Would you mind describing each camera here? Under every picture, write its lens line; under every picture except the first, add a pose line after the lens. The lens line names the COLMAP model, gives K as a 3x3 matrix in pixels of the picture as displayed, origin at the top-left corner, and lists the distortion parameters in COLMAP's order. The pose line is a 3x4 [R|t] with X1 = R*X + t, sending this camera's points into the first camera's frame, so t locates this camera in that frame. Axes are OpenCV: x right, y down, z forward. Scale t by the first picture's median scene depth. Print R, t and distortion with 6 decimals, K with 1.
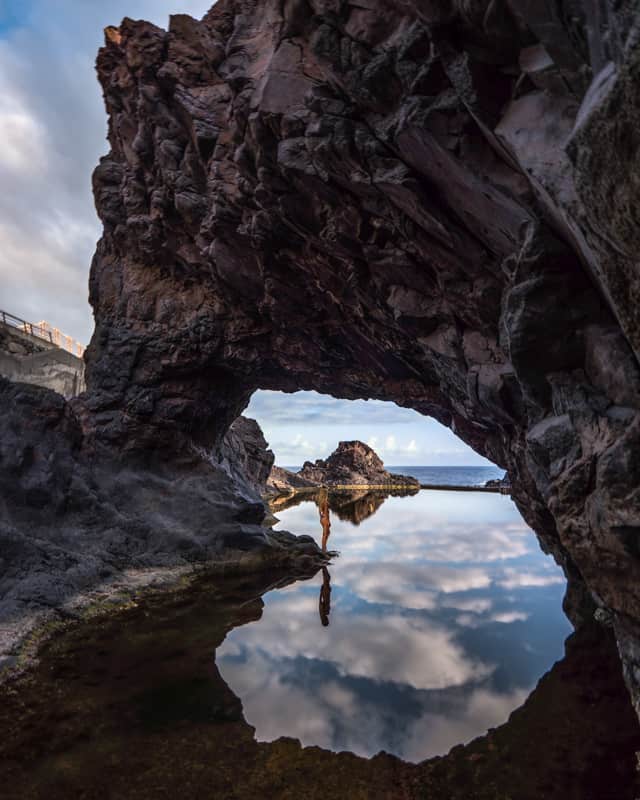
lens RADIAL K [[428.7, 0, 320.0], [0, 428.7, 400.0], [0, 0, 1]] dist [-0.002408, -0.030035]
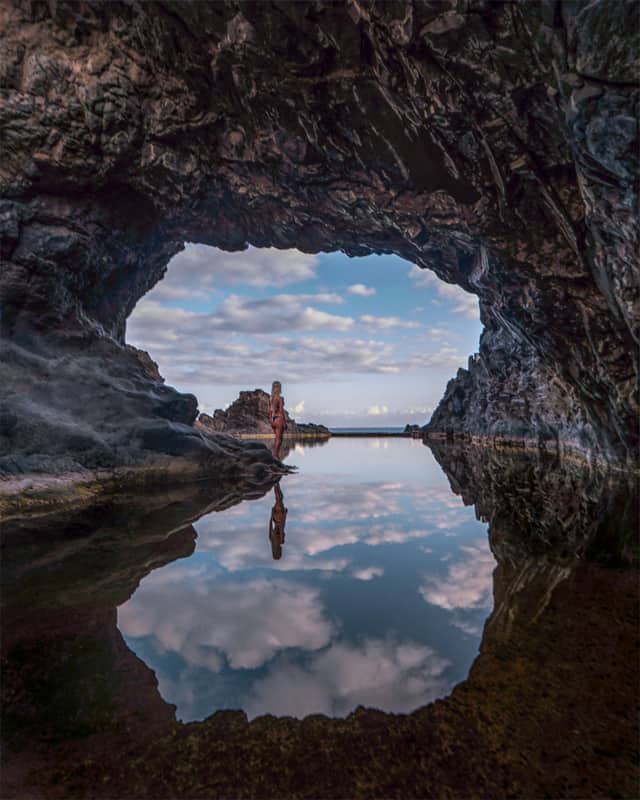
lens RADIAL K [[437.7, 0, 320.0], [0, 437.7, 400.0], [0, 0, 1]] dist [-0.010273, -0.002753]
pose [[0.965513, 0.011857, 0.260084, -0.130046], [-0.029506, 0.997510, 0.064059, 0.207166], [-0.258677, -0.069524, 0.963459, 0.266695]]
